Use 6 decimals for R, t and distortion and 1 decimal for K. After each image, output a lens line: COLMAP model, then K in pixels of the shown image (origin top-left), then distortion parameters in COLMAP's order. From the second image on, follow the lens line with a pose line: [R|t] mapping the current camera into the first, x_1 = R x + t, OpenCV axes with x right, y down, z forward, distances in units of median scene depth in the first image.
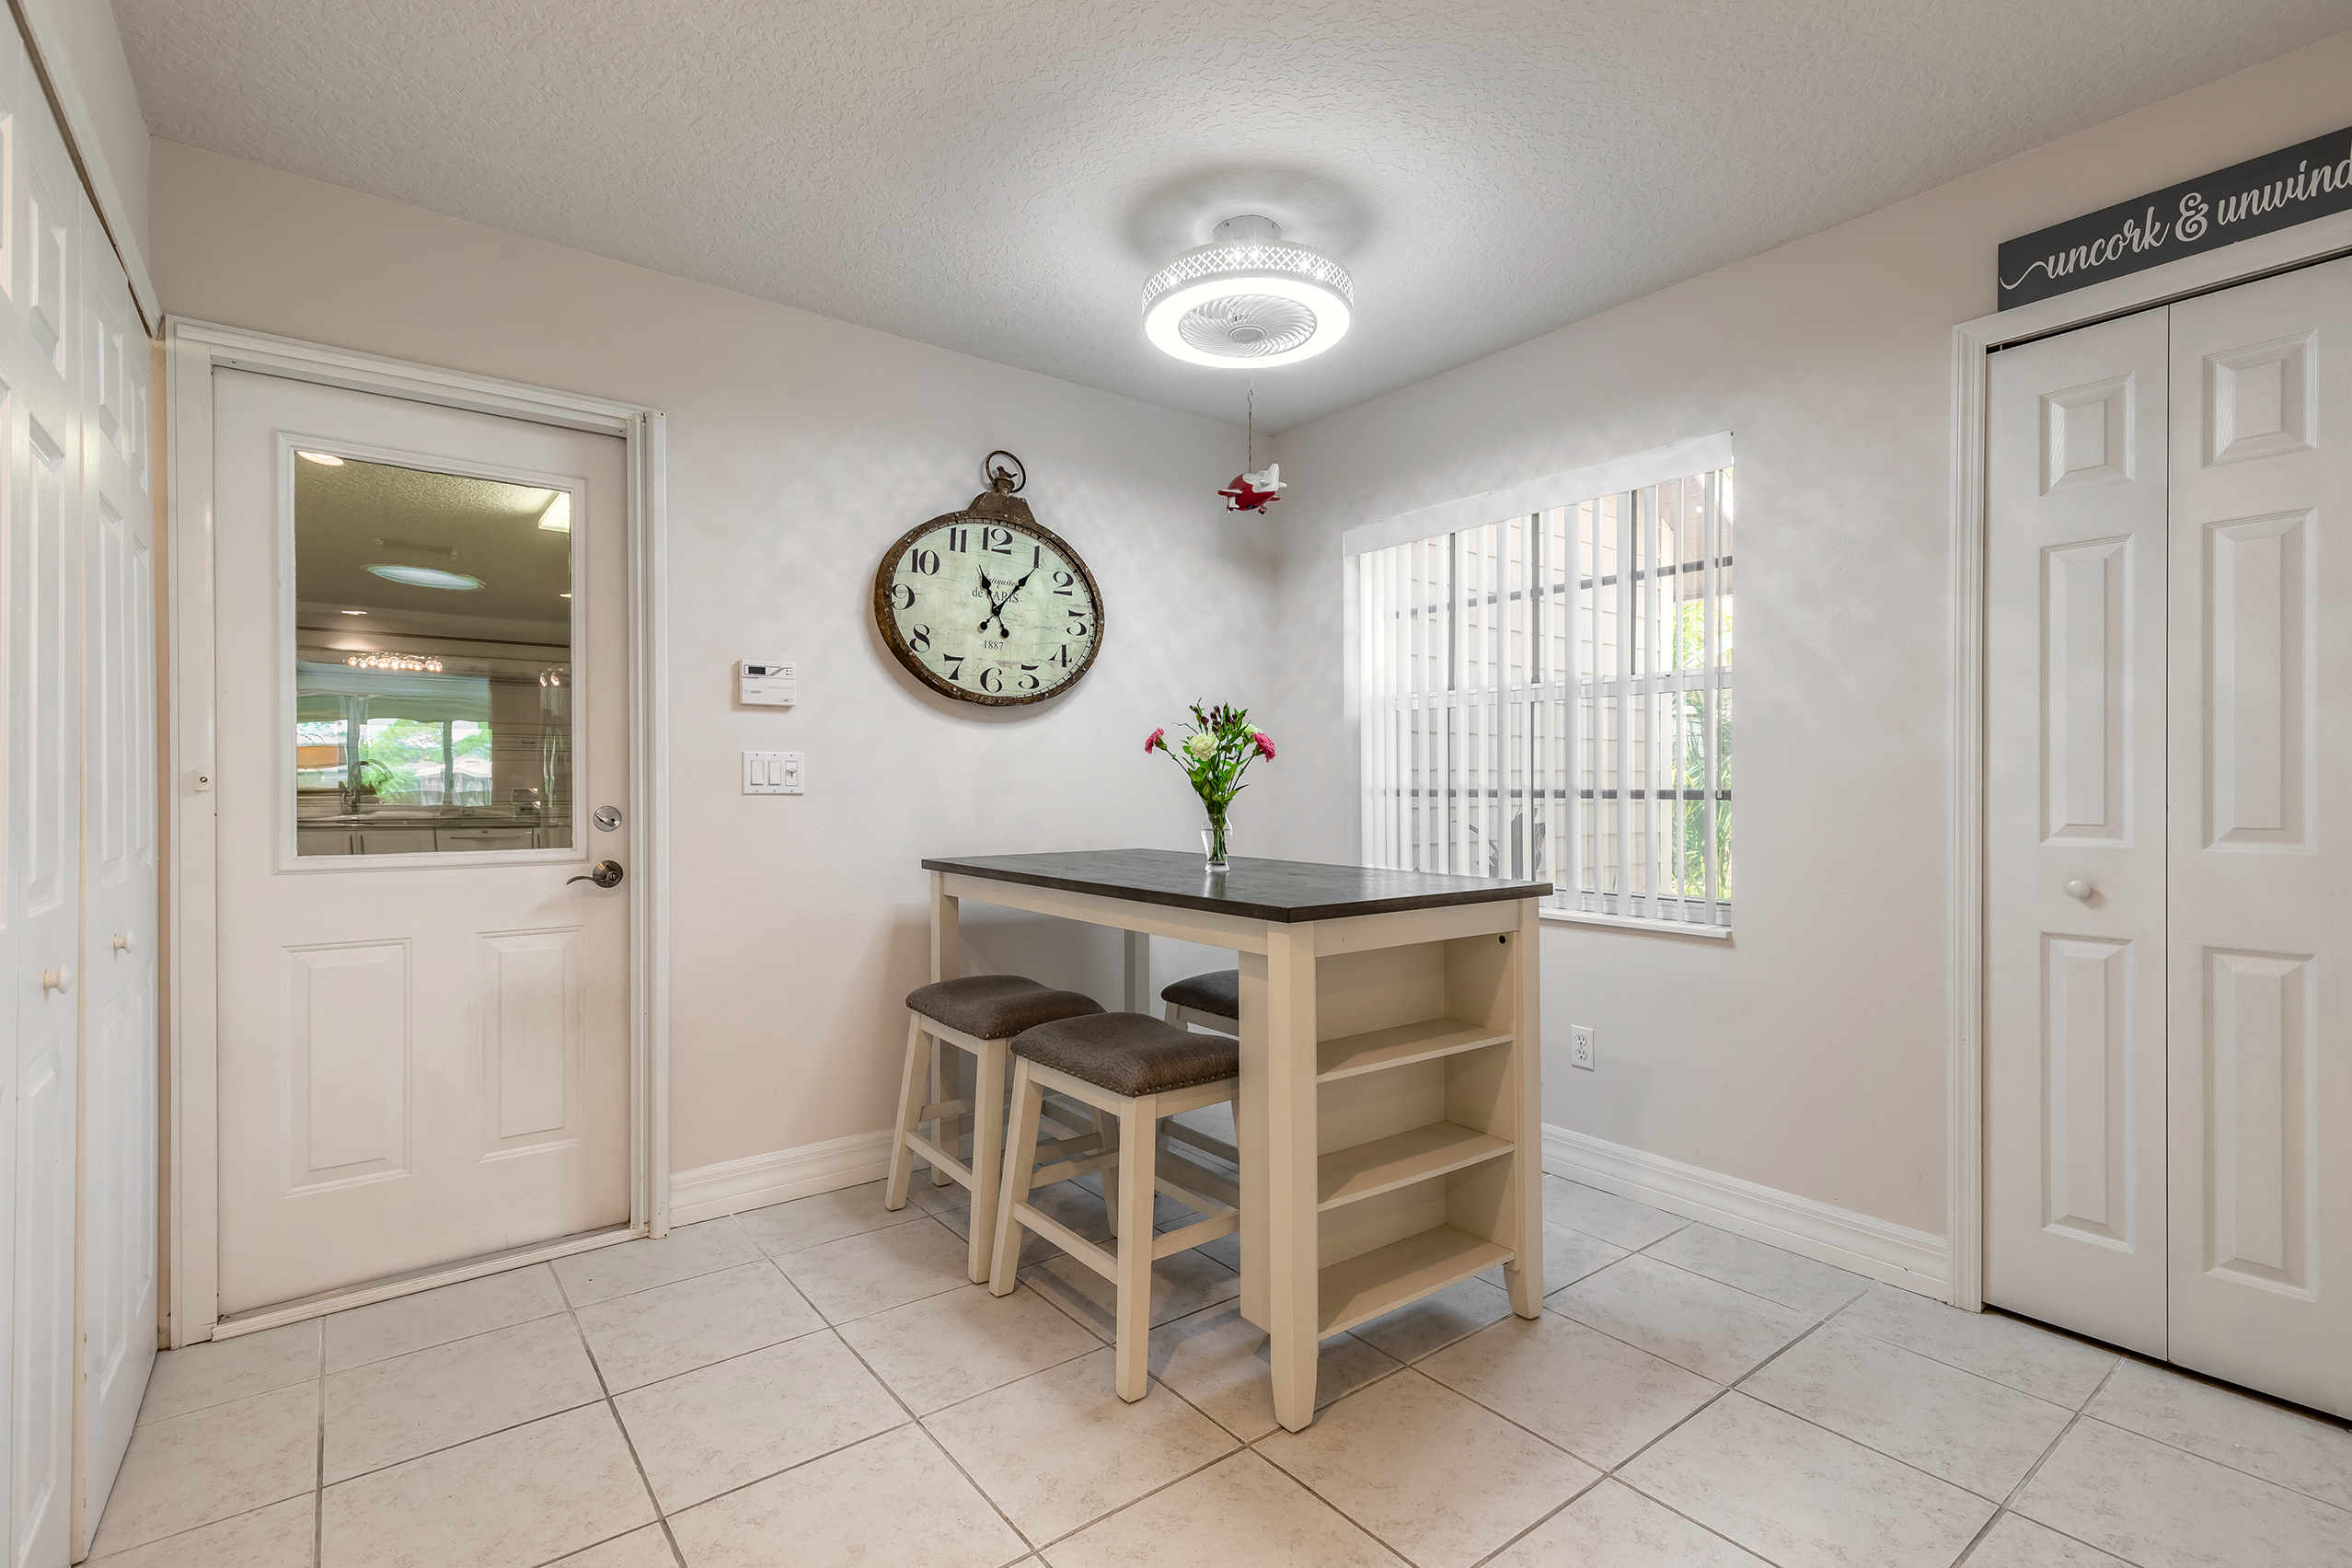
lens RADIAL K [[1084.2, 0, 1170.2], [0, 1084.2, 788.5], [0, 0, 1]] dist [0.012418, -0.003826]
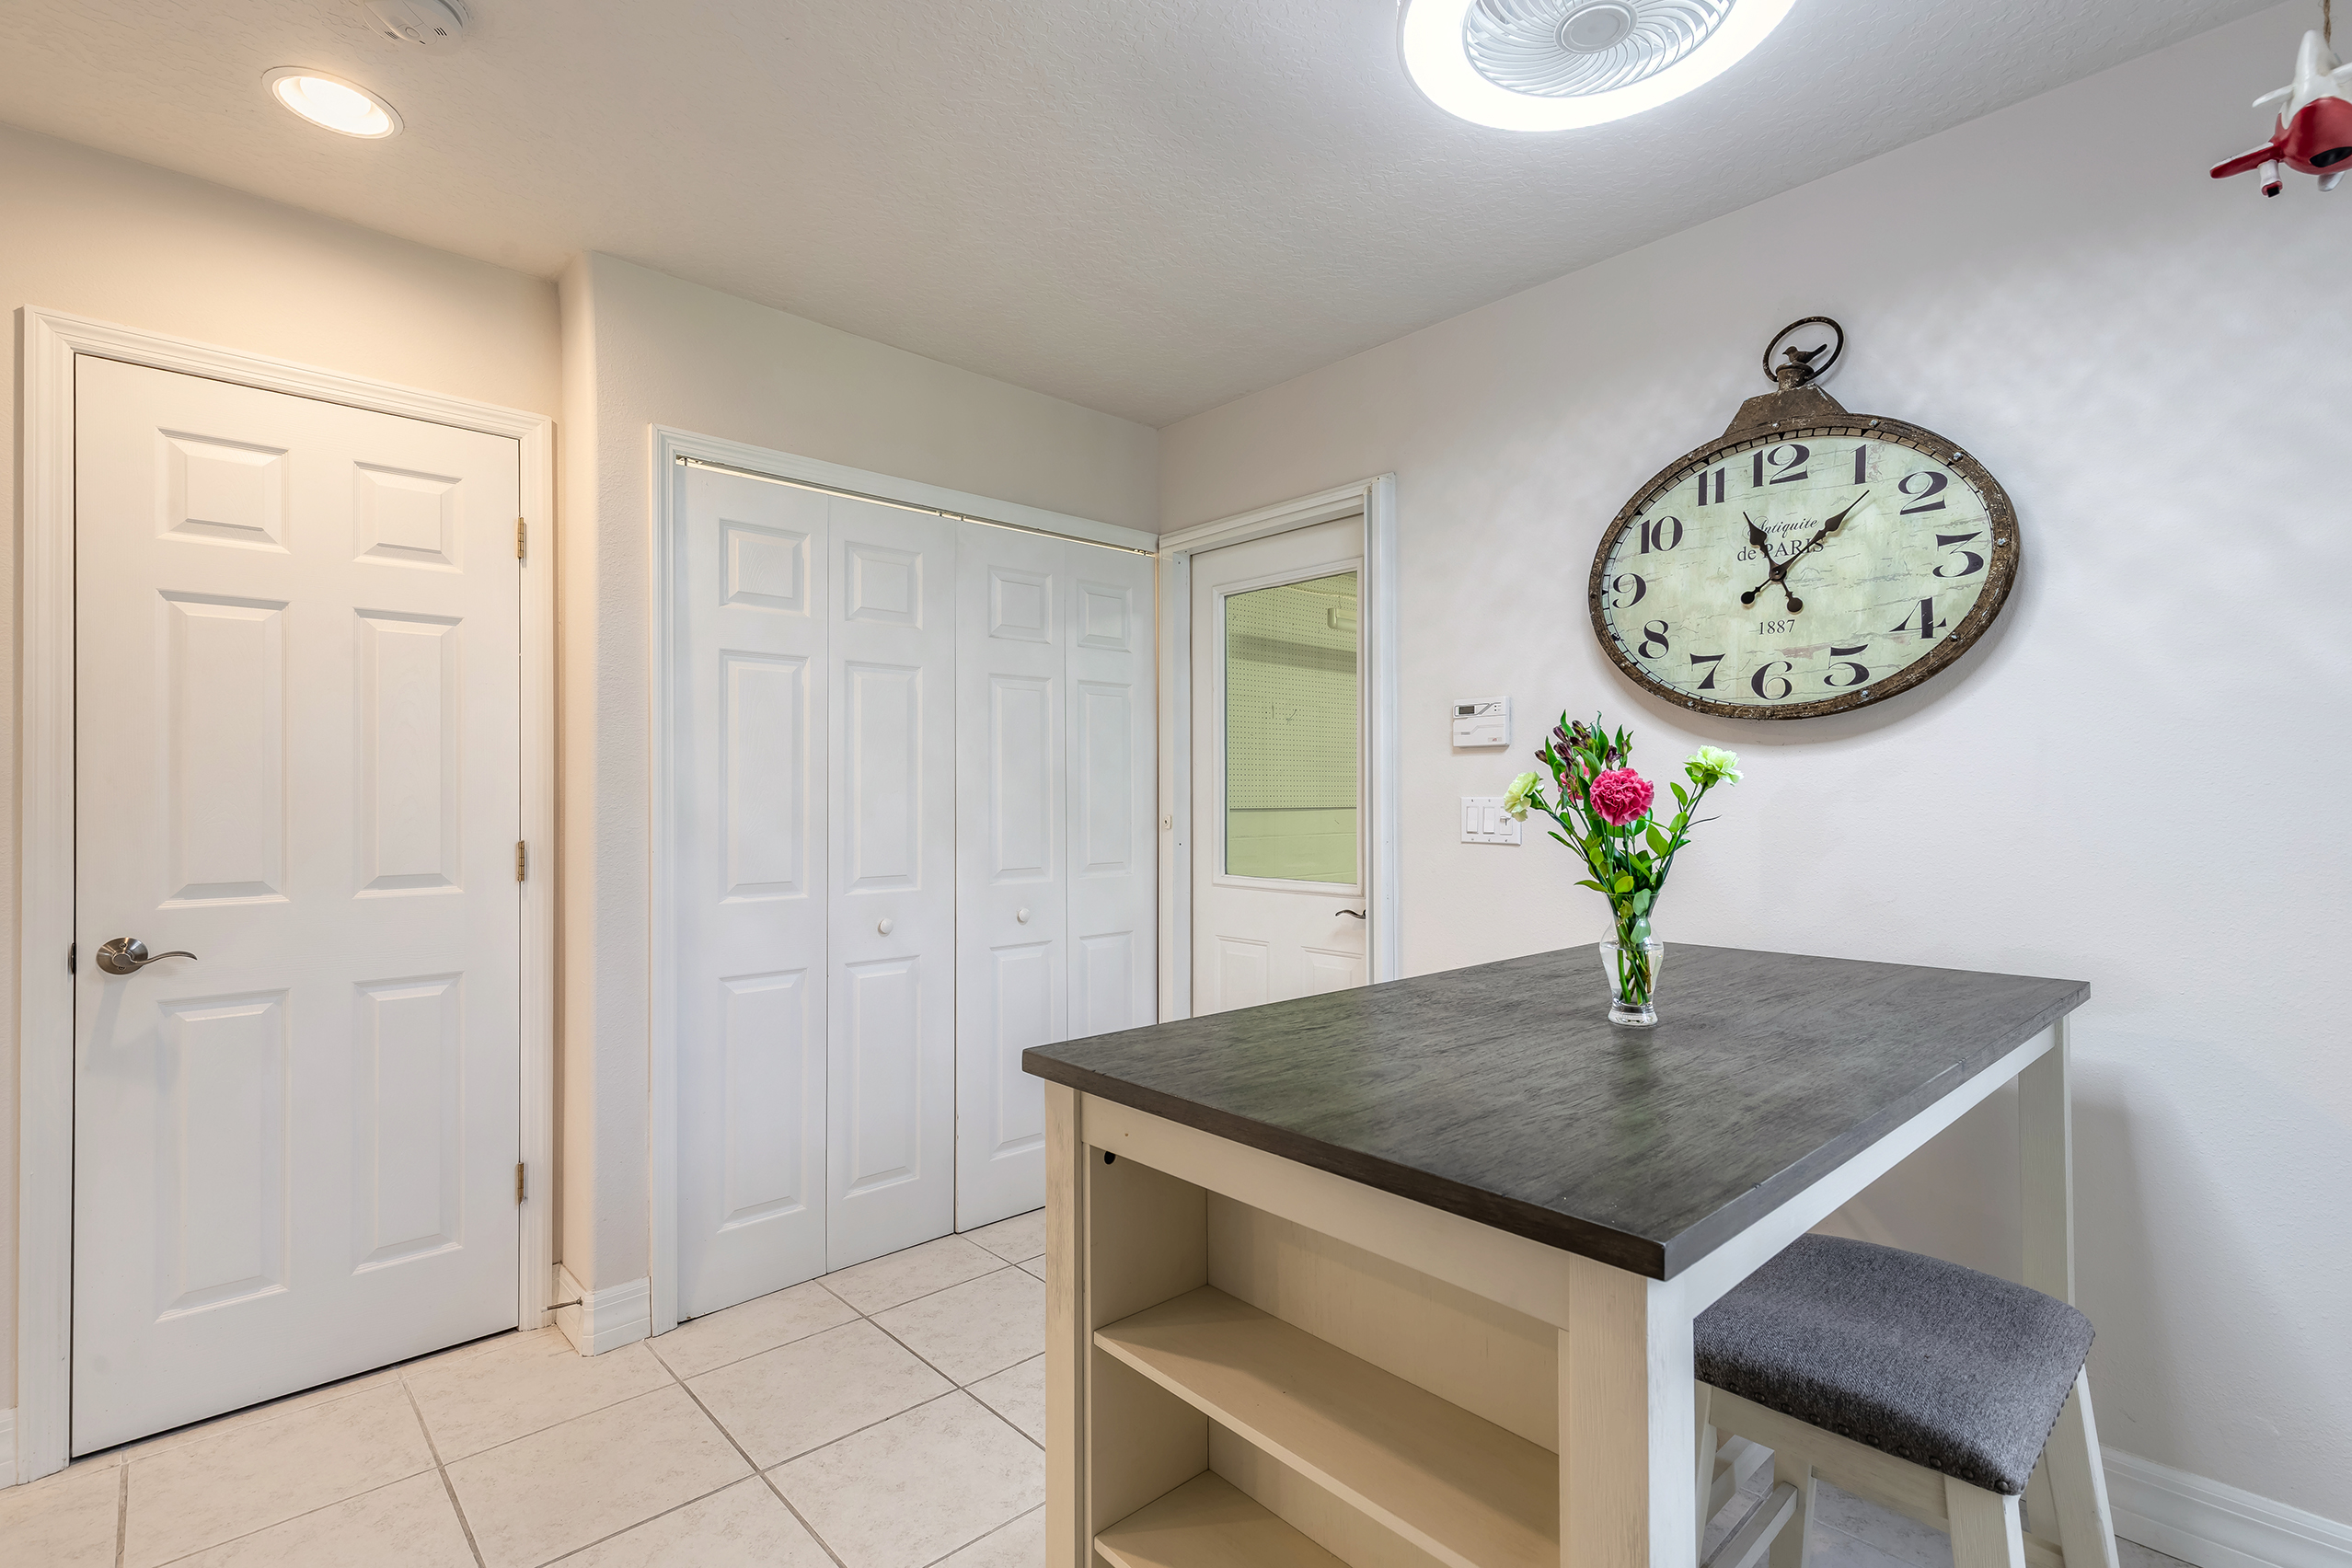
lens RADIAL K [[1061.8, 0, 1165.0], [0, 1061.8, 790.6], [0, 0, 1]] dist [0.004643, 0.000322]
pose [[0.090701, -0.010507, -0.995823, 0.447417], [-0.005589, 0.999923, -0.011059, -0.025022], [0.995863, 0.006569, 0.090635, 0.587640]]
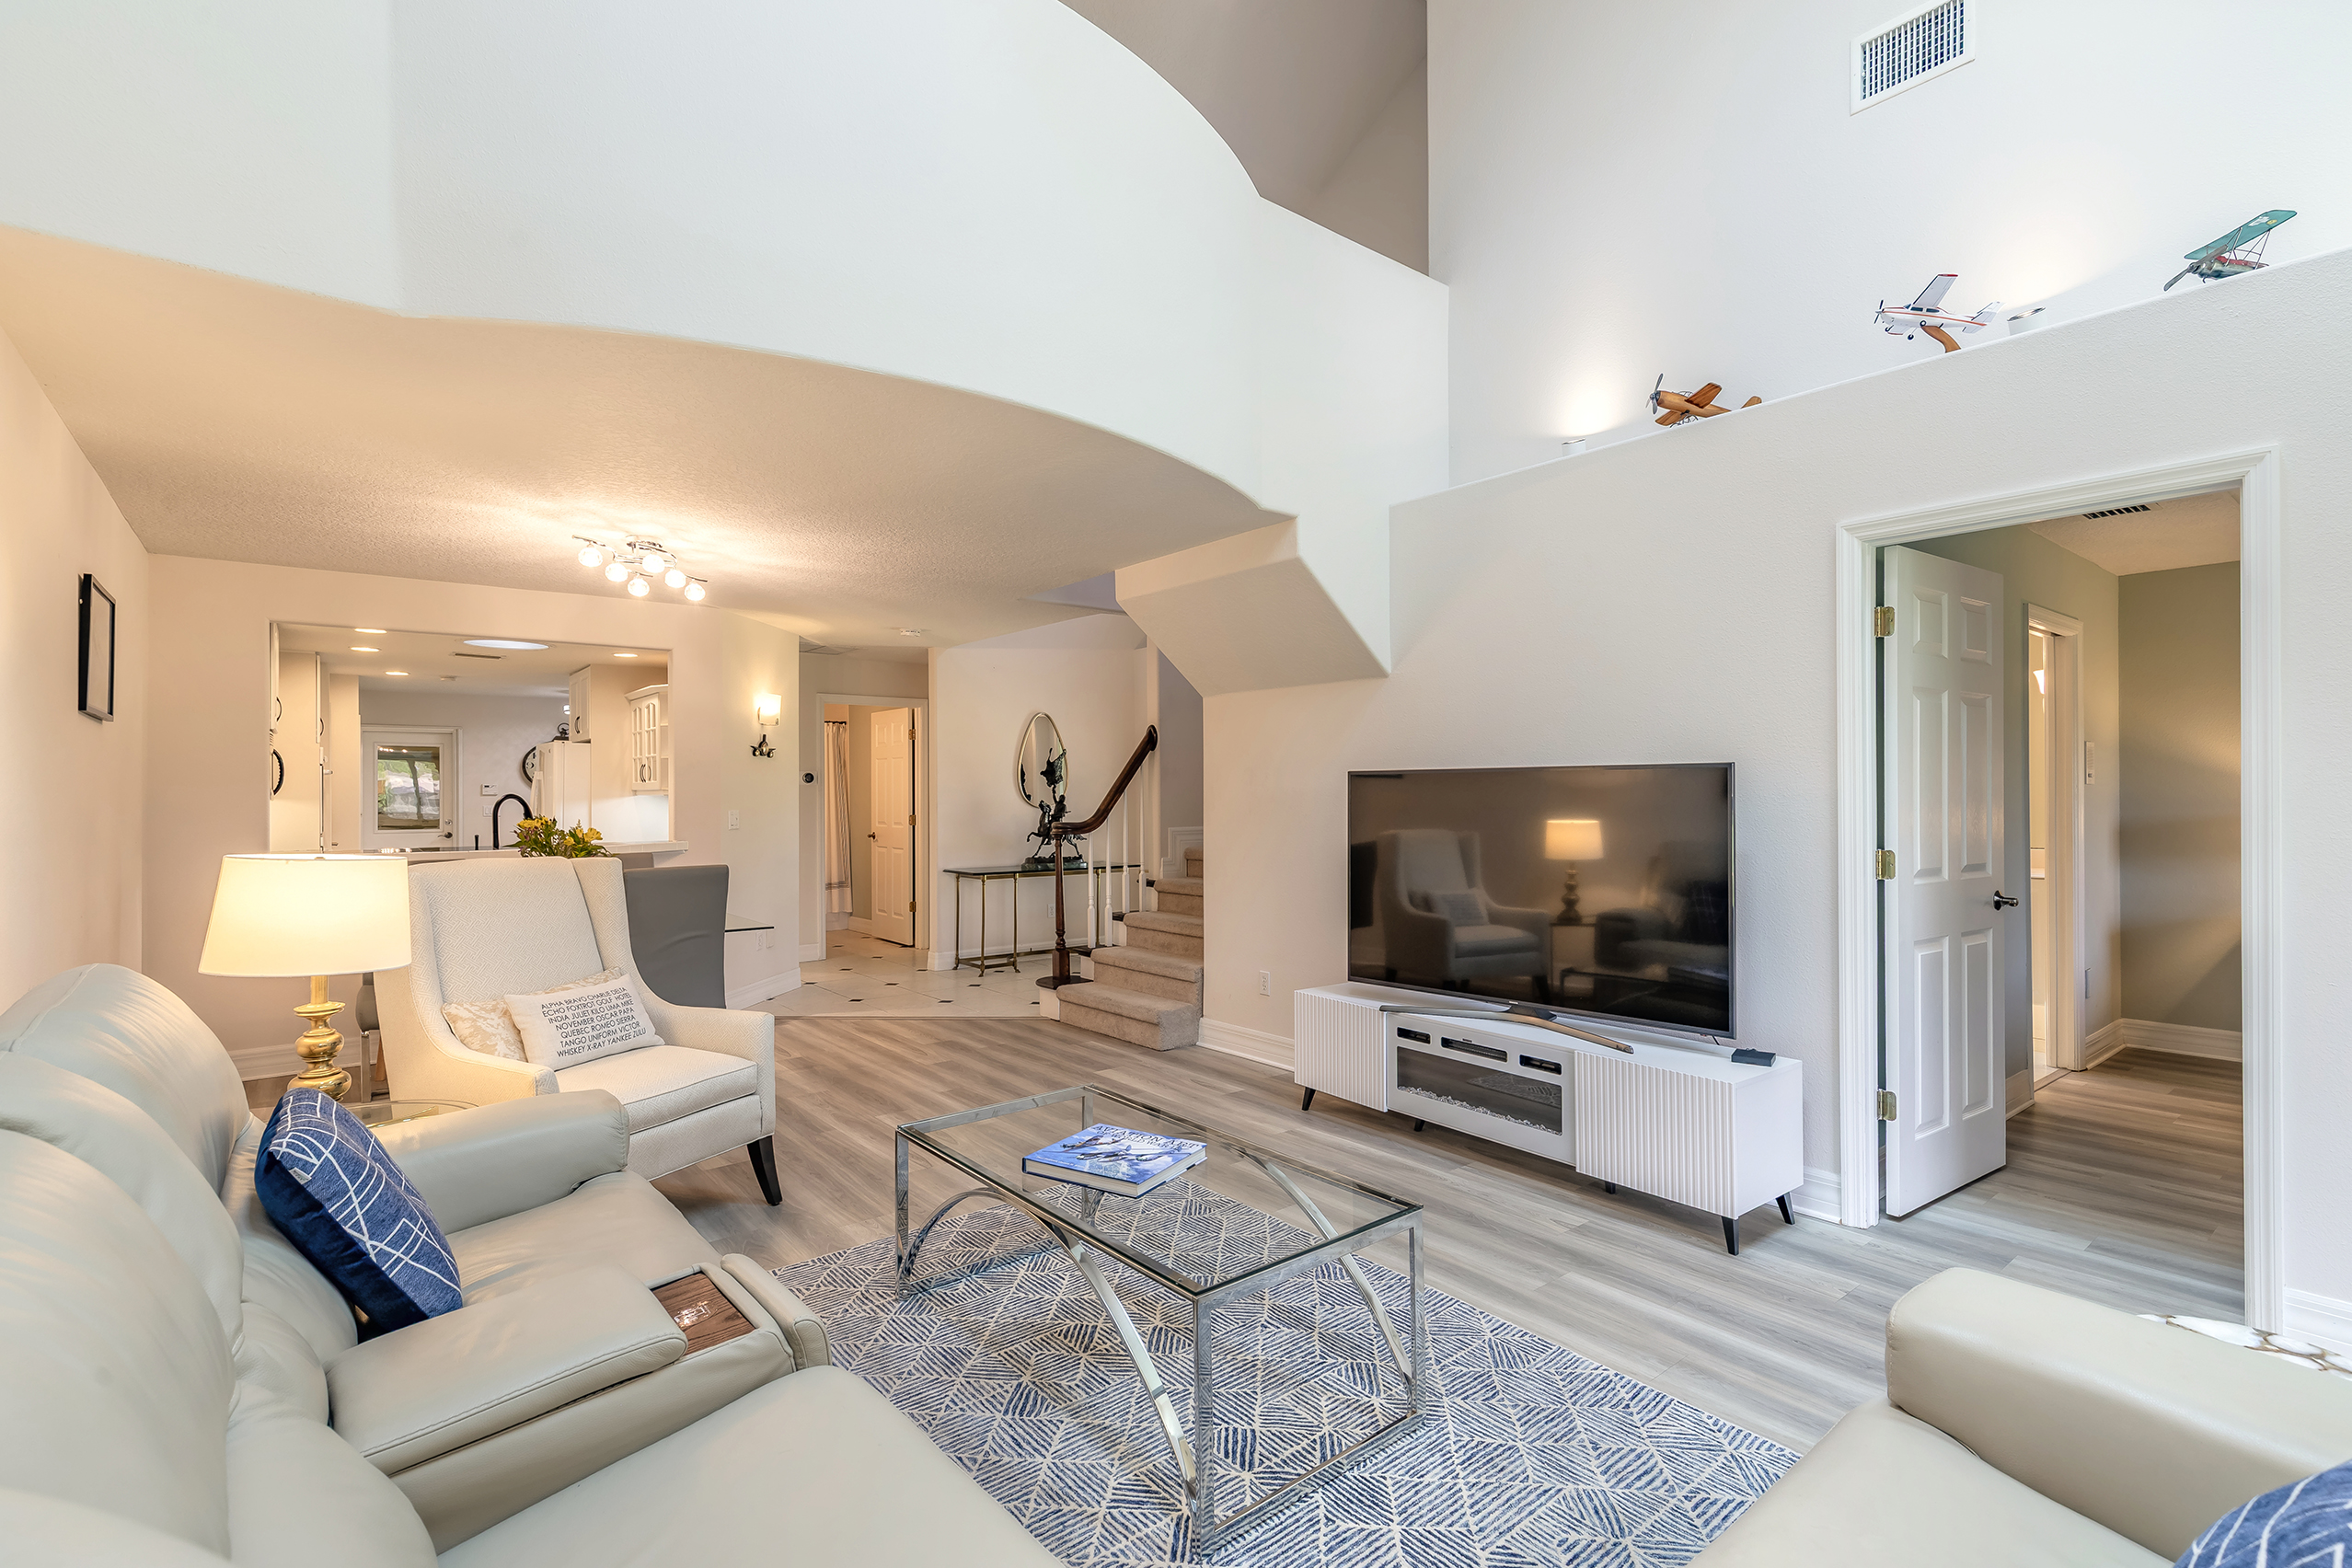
lens RADIAL K [[1080.0, 0, 1180.1], [0, 1080.0, 793.3], [0, 0, 1]] dist [0.005166, 0.000436]
pose [[0.999851, -0.002741, 0.017060, 1.945252], [0.002874, 0.999965, -0.007801, -0.037895], [-0.017038, 0.007849, 0.999824, -2.811765]]
